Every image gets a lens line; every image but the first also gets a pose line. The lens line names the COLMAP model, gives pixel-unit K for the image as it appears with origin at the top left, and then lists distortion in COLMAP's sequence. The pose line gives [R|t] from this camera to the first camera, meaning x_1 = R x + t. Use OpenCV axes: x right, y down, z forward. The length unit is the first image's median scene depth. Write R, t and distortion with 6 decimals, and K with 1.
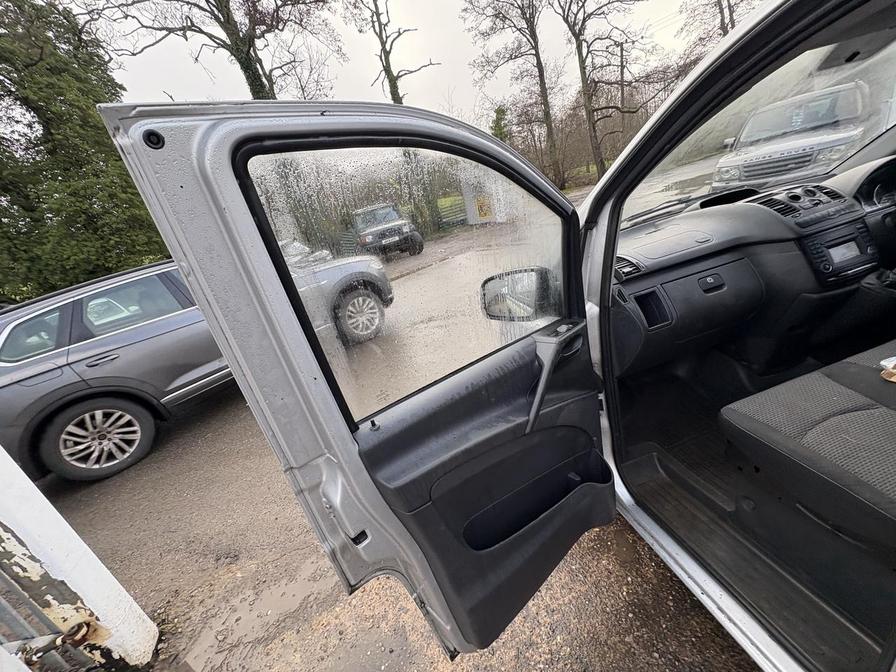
lens RADIAL K [[357.0, 0, 448.0], [0, 357.0, 336.0], [0, 0, 1]] dist [-0.000601, 0.000191]
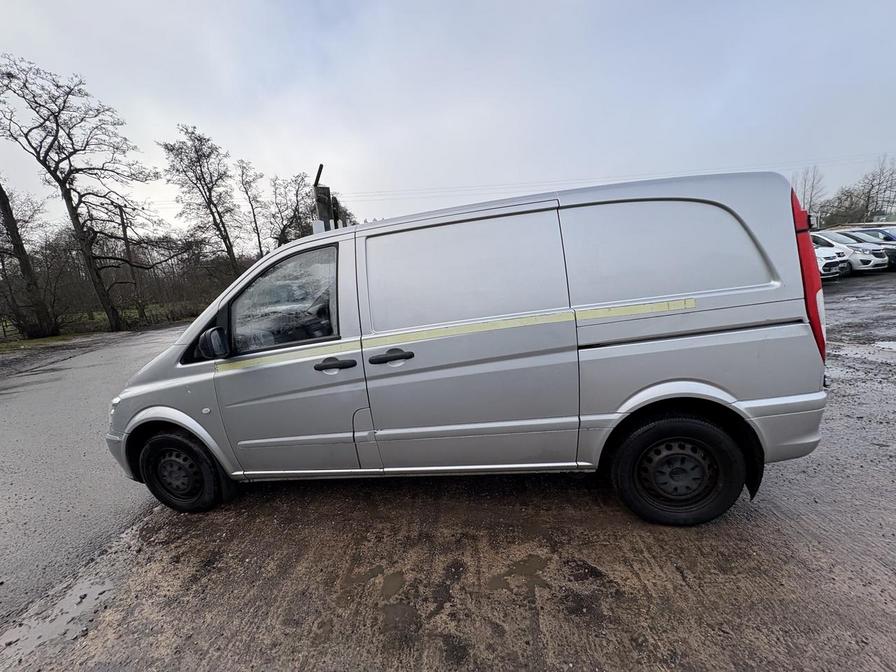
lens RADIAL K [[357.0, 0, 448.0], [0, 357.0, 336.0], [0, 0, 1]] dist [-0.000601, 0.000191]
pose [[0.412338, 0.042062, 0.910059, -0.877123], [0.326842, 0.925604, -0.190869, 0.605033], [-0.850383, 0.376149, 0.367914, -0.779846]]
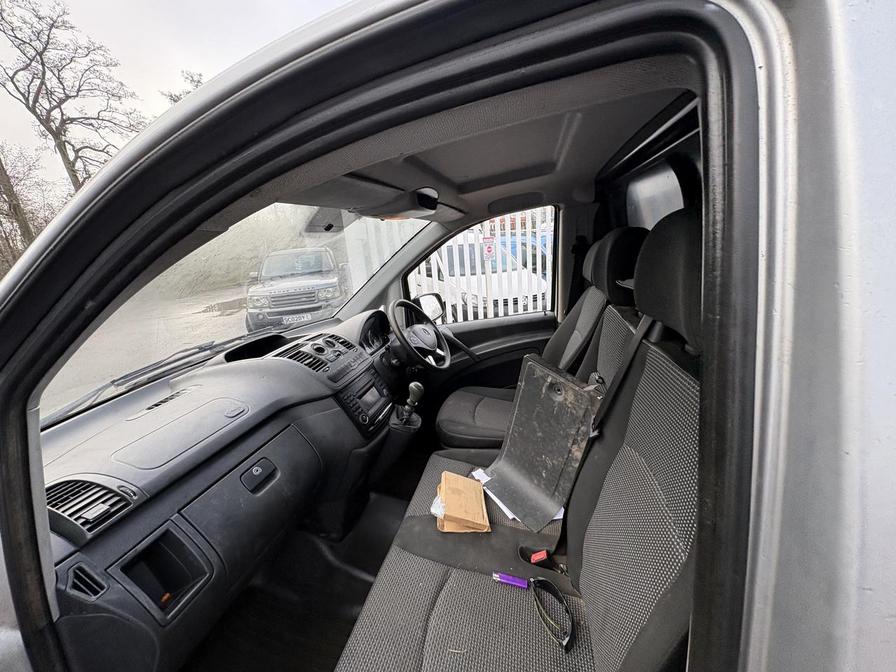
lens RADIAL K [[356.6, 0, 446.9], [0, 356.6, 335.8], [0, 0, 1]] dist [0.001571, 0.000280]
pose [[0.453913, -0.031561, 0.890487, 0.288456], [0.304088, 0.944862, -0.121516, -0.207244], [-0.837552, 0.325944, 0.438482, 0.294552]]
